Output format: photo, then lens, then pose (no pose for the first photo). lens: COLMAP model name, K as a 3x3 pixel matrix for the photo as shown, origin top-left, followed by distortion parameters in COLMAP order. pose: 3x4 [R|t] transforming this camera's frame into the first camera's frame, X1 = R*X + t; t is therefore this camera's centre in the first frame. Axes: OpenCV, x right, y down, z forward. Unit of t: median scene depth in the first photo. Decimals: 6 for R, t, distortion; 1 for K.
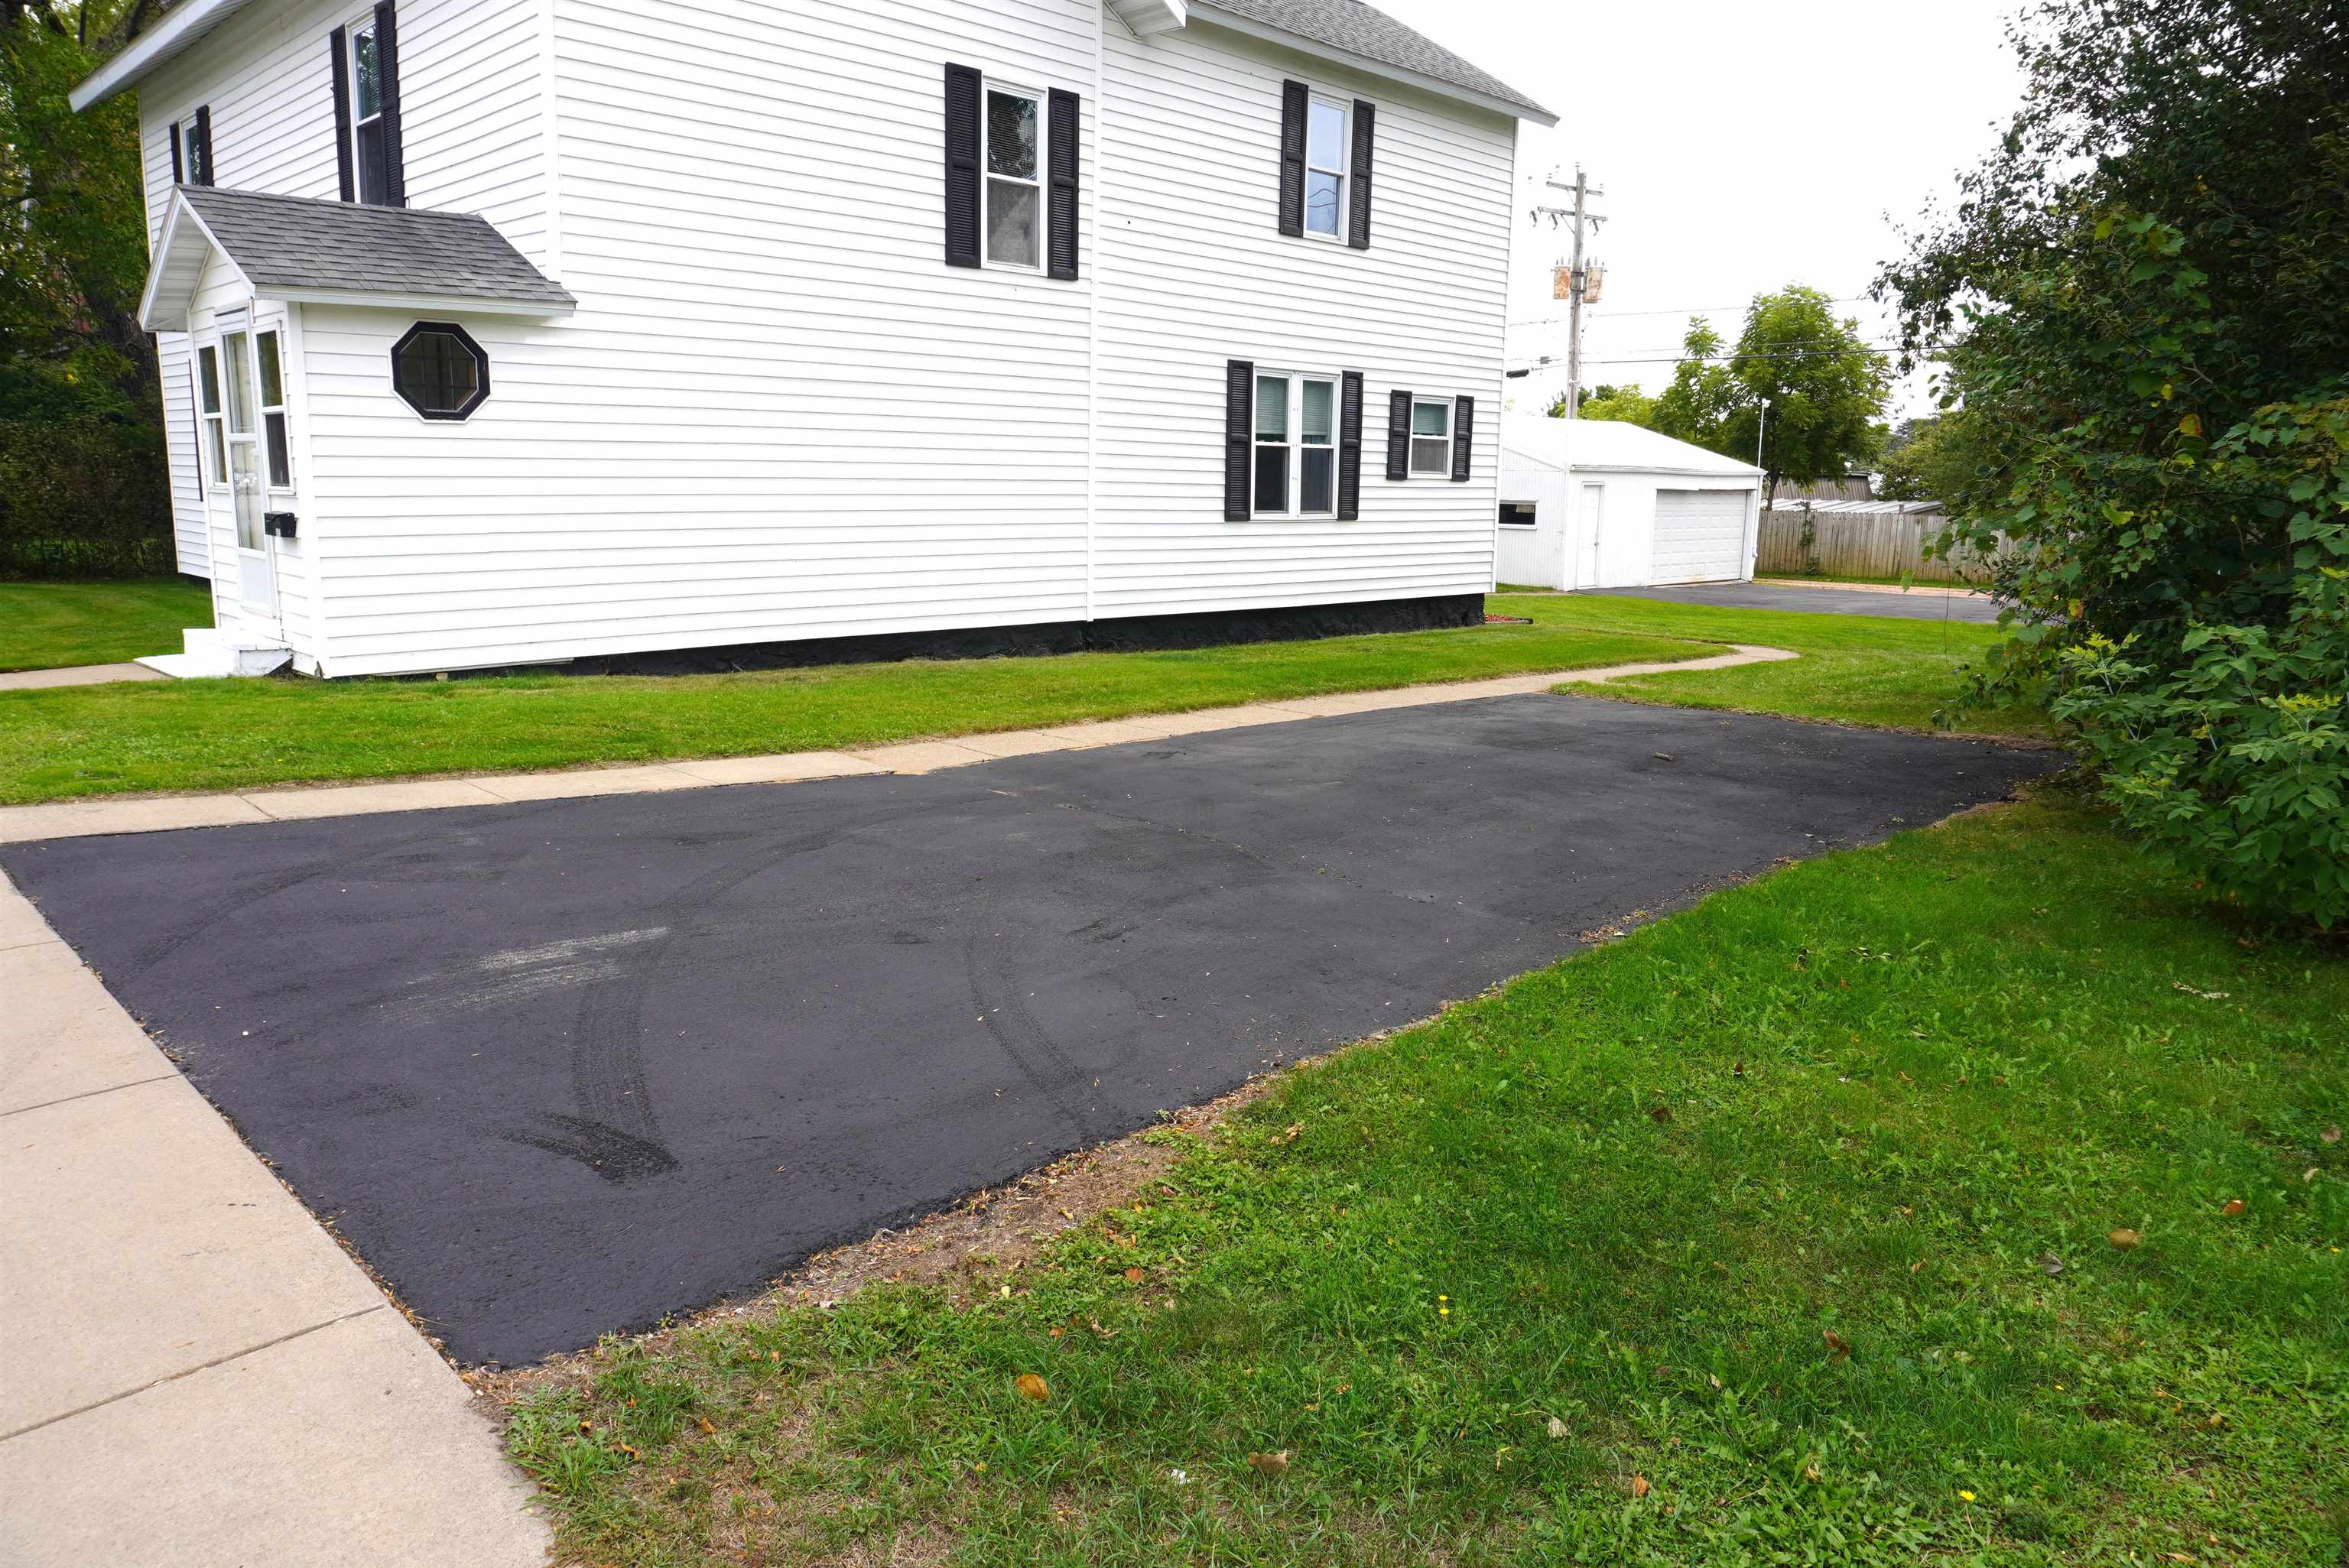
lens RADIAL K [[1578.5, 0, 1177.1], [0, 1578.5, 785.7], [0, 0, 1]] dist [-0.035190, 0.009489]
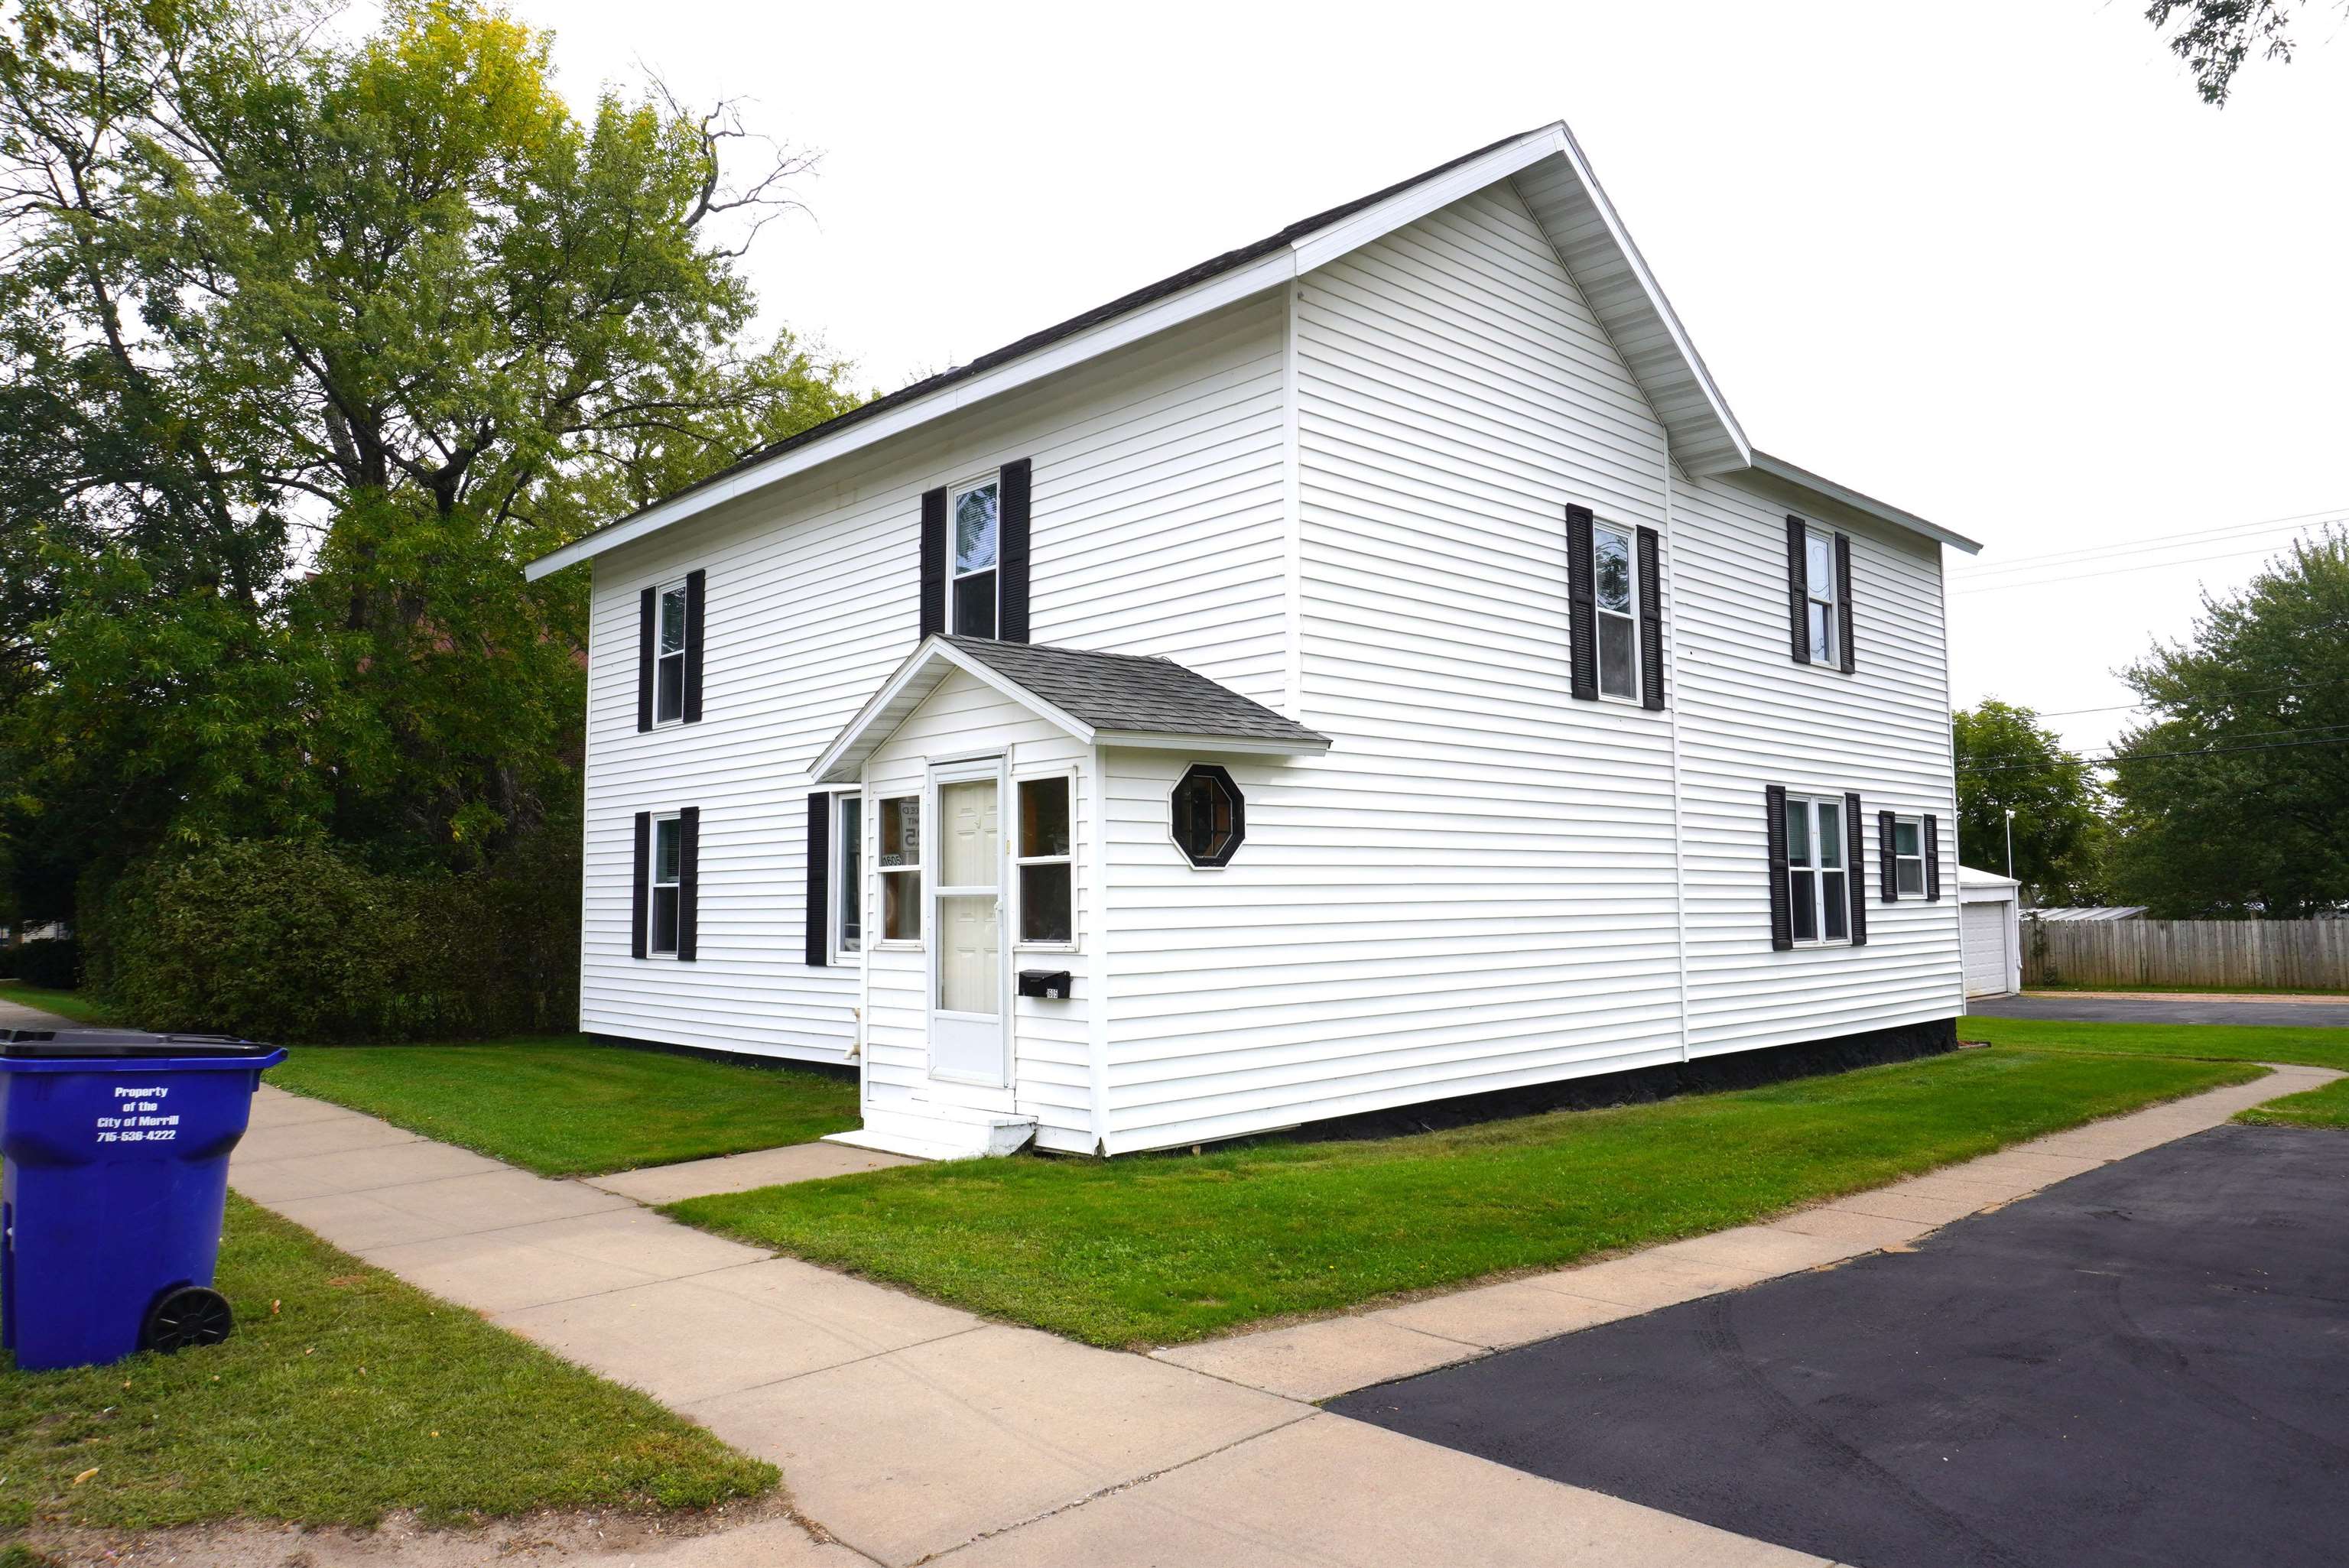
lens RADIAL K [[1578.5, 0, 1174.9], [0, 1578.5, 802.9], [0, 0, 1]] dist [-0.035190, 0.009489]
pose [[0.999421, -0.031050, -0.013911, -0.312985], [0.026416, 0.965810, -0.257901, -0.020031], [0.021443, 0.257384, 0.966071, 0.058652]]
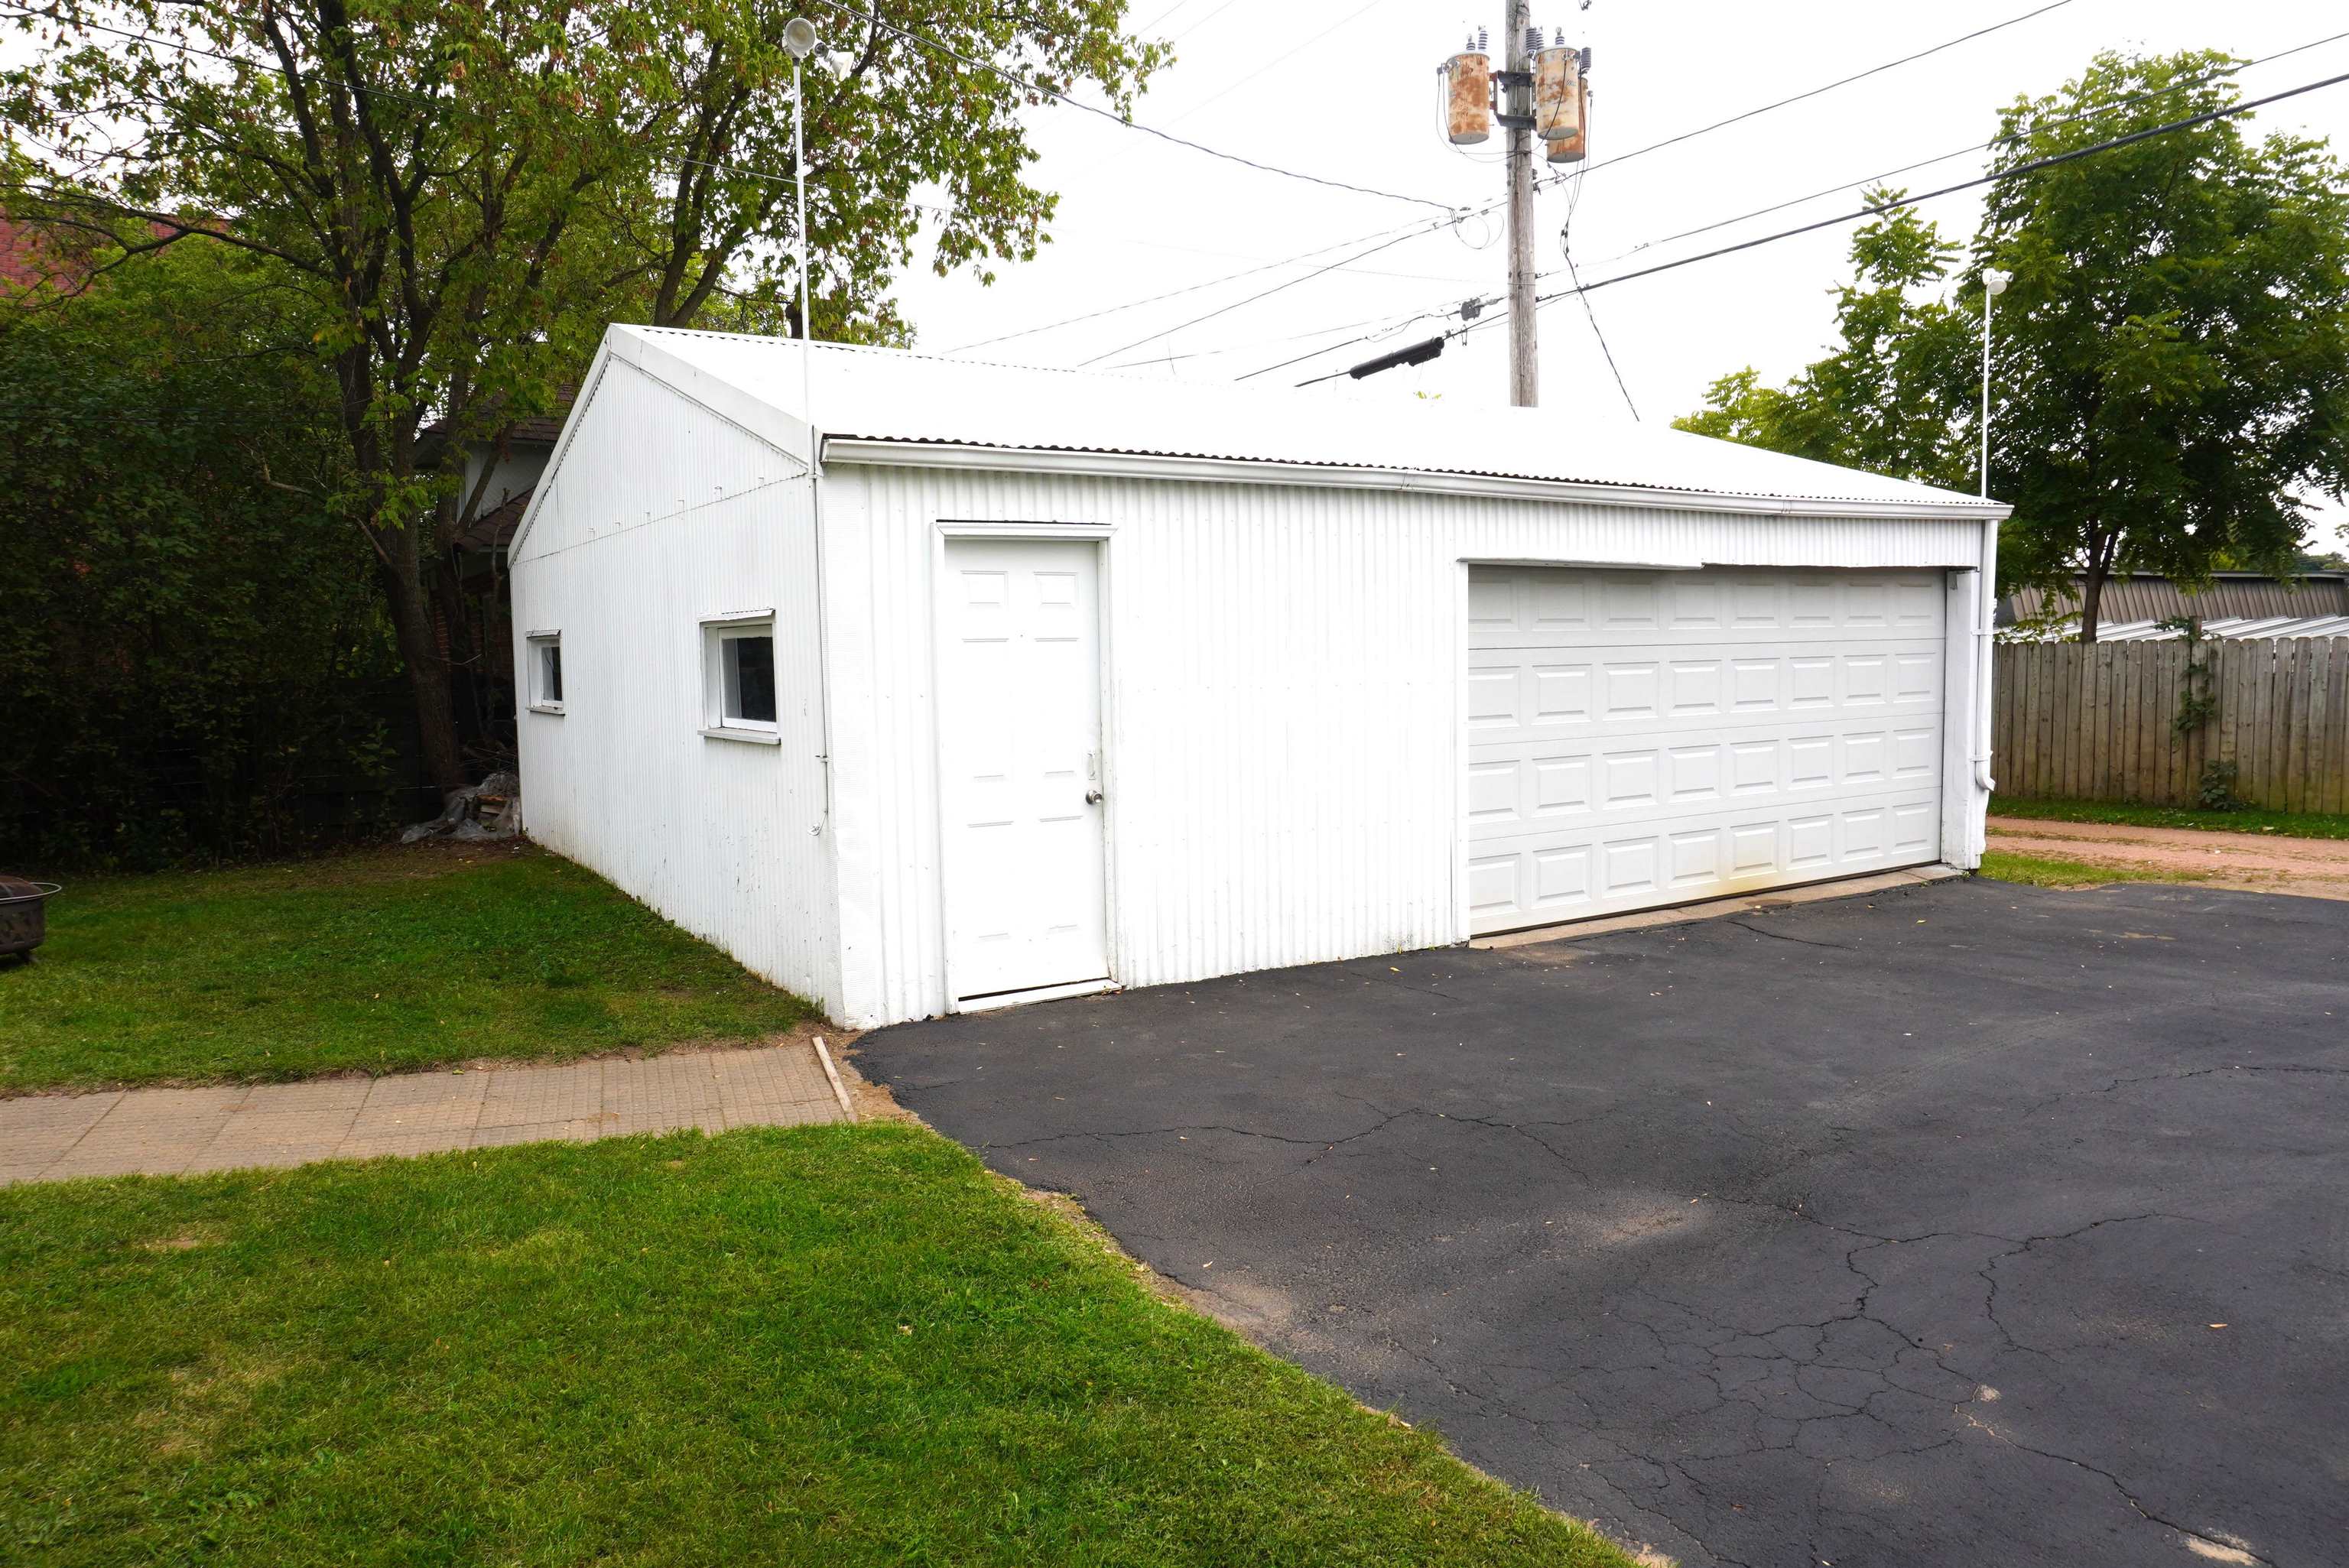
lens RADIAL K [[1578.5, 0, 1201.3], [0, 1578.5, 846.9], [0, 0, 1]] dist [-0.035190, 0.009489]
pose [[0.974571, -0.017709, -0.223379, 0.648176], [0.000620, 0.997081, -0.076345, -0.249712], [0.224079, 0.074265, 0.971737, 1.510412]]
